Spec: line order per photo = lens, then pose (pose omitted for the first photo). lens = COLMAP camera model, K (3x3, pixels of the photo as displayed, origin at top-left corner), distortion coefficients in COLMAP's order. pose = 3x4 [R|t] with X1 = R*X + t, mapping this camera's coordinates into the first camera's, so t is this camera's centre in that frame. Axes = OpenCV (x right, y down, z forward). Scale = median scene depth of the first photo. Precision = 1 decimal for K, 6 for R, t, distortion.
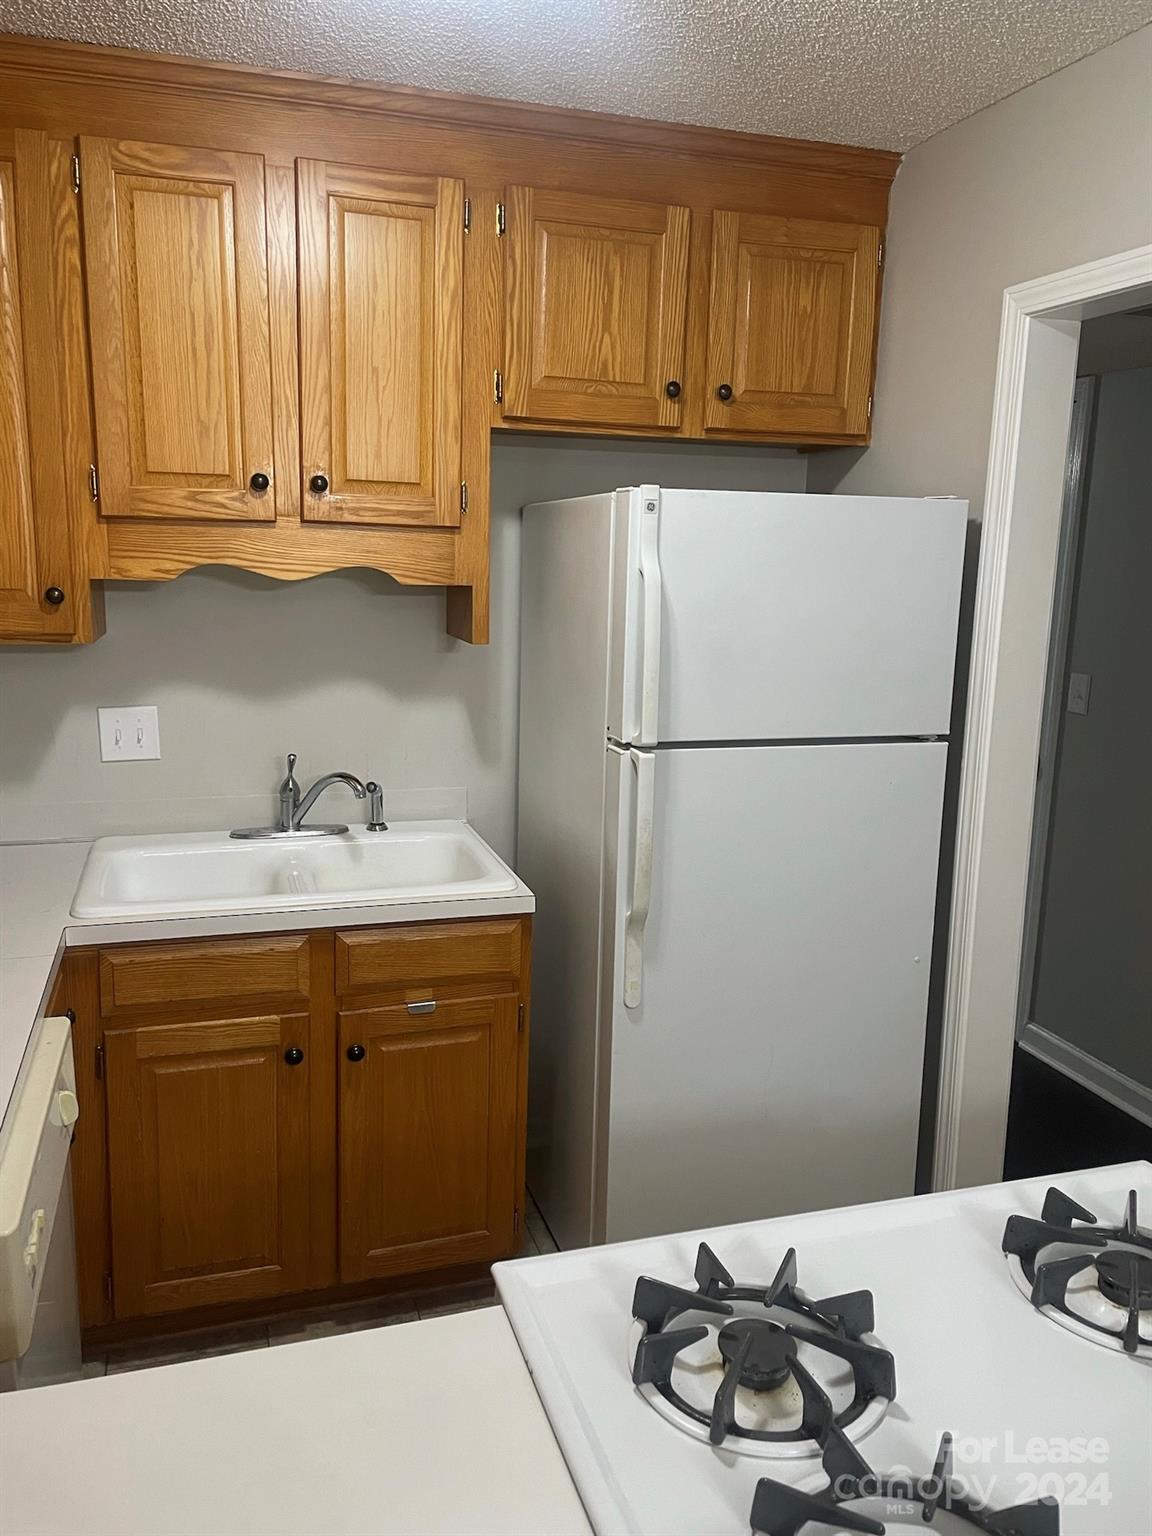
lens RADIAL K [[1163.6, 0, 577.4], [0, 1163.6, 772.2], [0, 0, 1]] dist [0.063111, -0.079877]
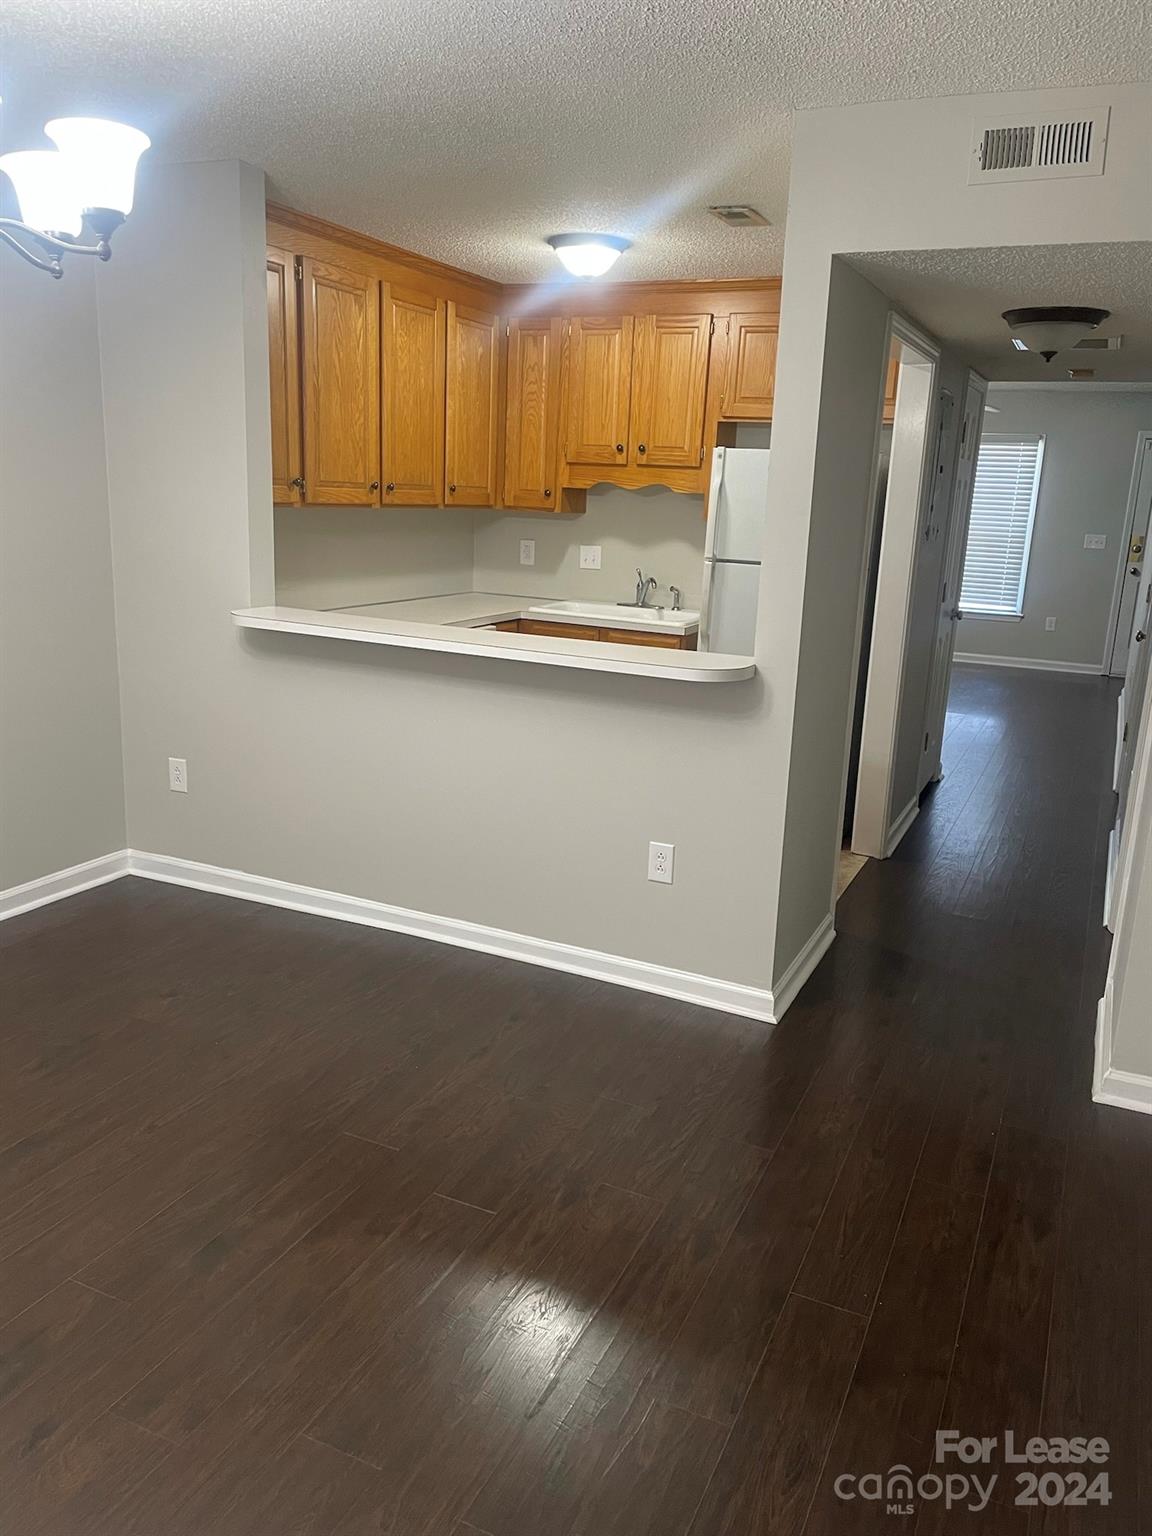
lens RADIAL K [[1163.6, 0, 580.6], [0, 1163.6, 761.9], [0, 0, 1]] dist [0.063111, -0.079877]
pose [[0.739254, 0.161696, -0.653726, 1.301648], [-0.152615, 0.985716, 0.071230, 0.224950], [0.655906, 0.047111, 0.753371, -0.819356]]
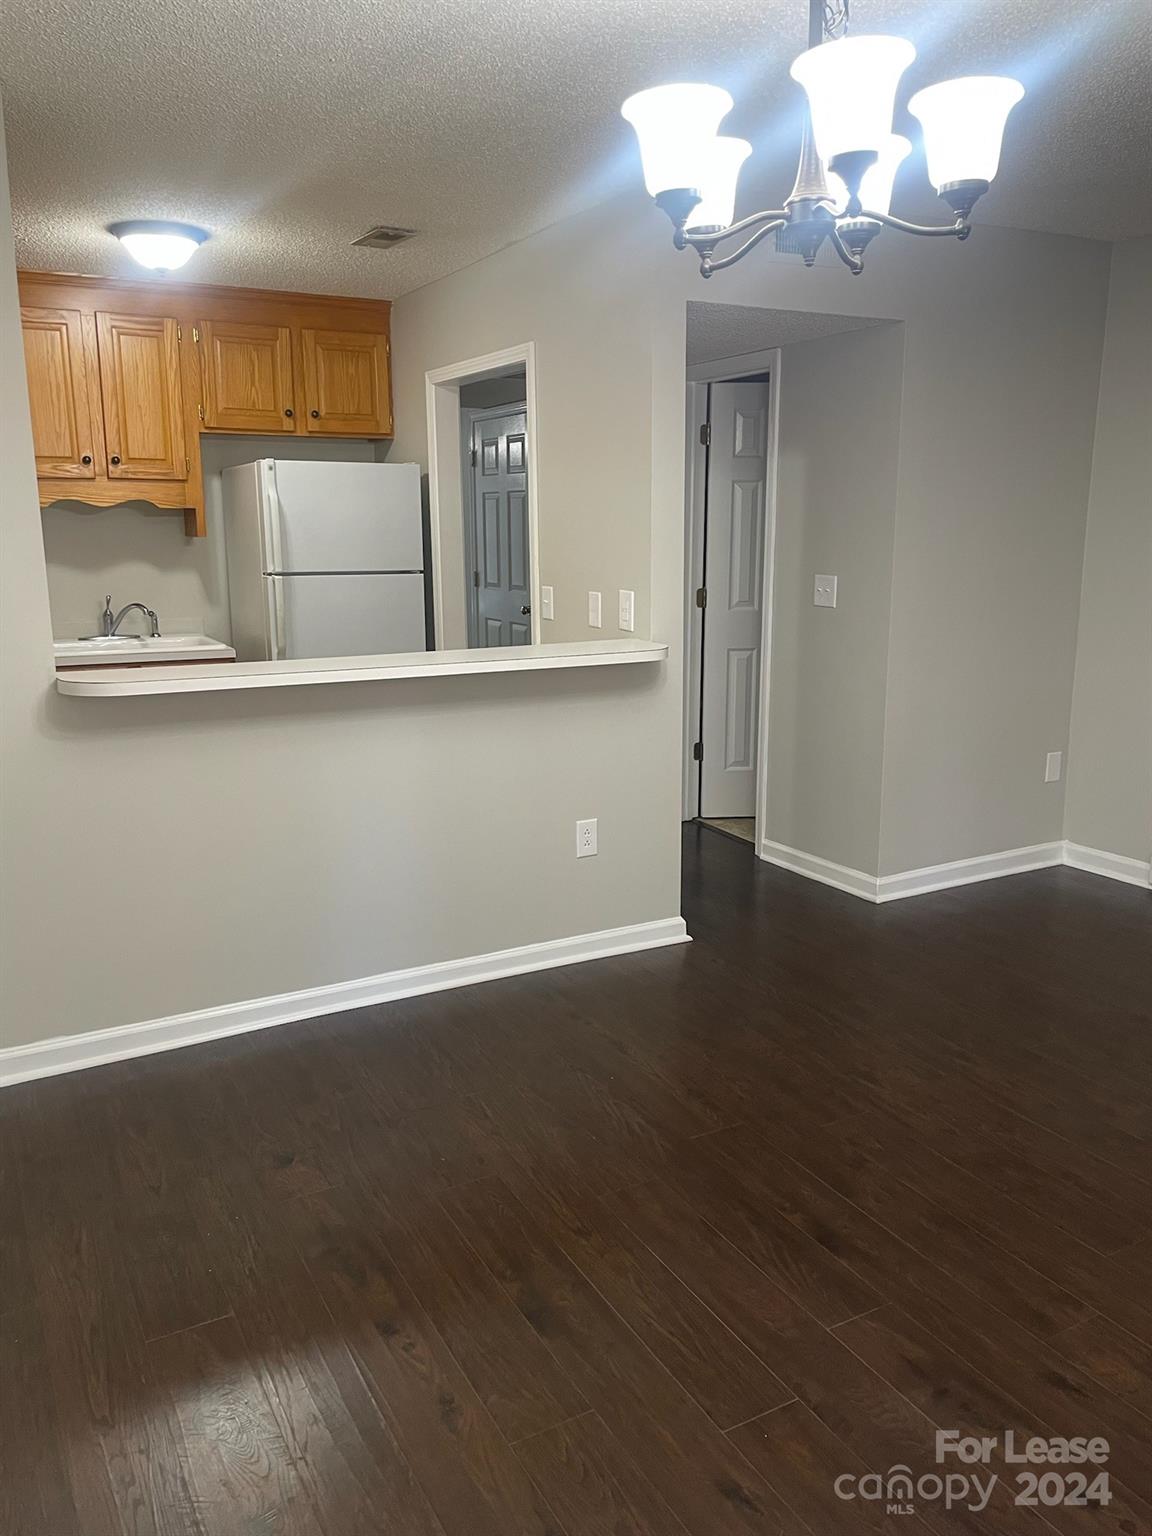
lens RADIAL K [[1163.6, 0, 578.3], [0, 1163.6, 760.8], [0, 0, 1]] dist [0.063111, -0.079877]
pose [[0.981021, -0.064439, 0.182883, 0.171879], [0.061869, 0.997889, 0.019728, 0.297514], [-0.183768, -0.008039, 0.982937, -1.213162]]
